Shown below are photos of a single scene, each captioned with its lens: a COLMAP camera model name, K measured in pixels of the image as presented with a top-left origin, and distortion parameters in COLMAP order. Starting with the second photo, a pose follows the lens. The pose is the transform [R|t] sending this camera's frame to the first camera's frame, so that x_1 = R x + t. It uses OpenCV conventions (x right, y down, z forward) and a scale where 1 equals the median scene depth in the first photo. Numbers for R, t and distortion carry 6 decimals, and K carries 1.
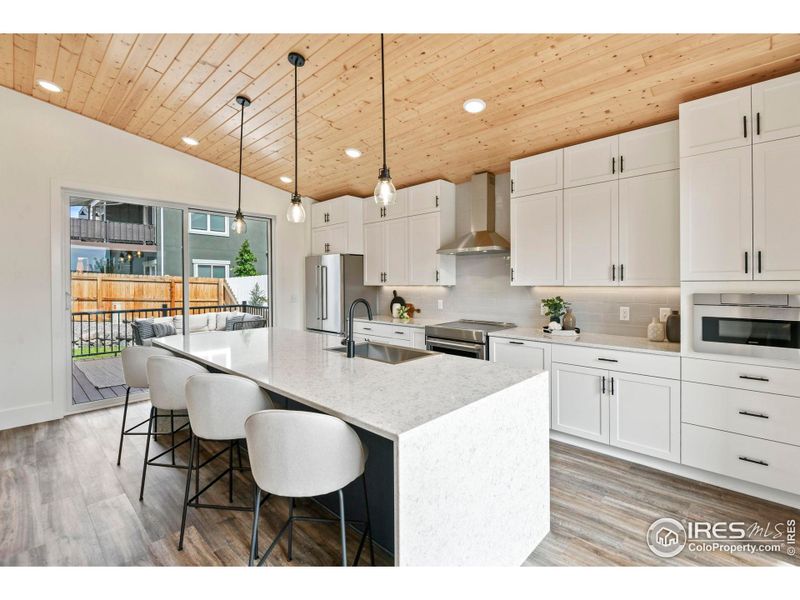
lens RADIAL K [[365.9, 0, 397.4], [0, 365.9, 285.6], [0, 0, 1]] dist [0.001838, -0.000079]
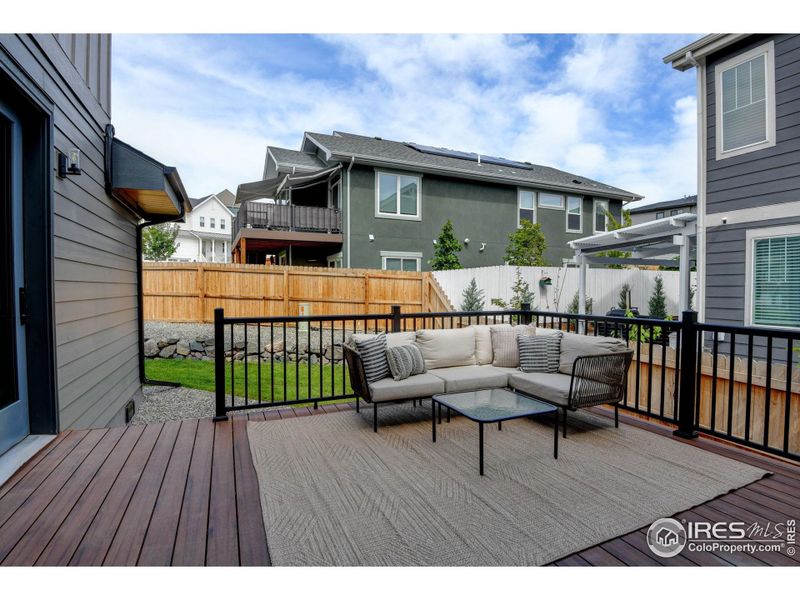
lens RADIAL K [[443.2, 0, 400.0], [0, 443.2, 300.0], [0, 0, 1]] dist [0.000423, 0.000070]
pose [[0.909384, 0.009946, -0.415839, -0.175516], [0.000092, 0.999709, 0.024112, 0.013724], [0.415958, -0.021966, 0.909118, 0.212628]]
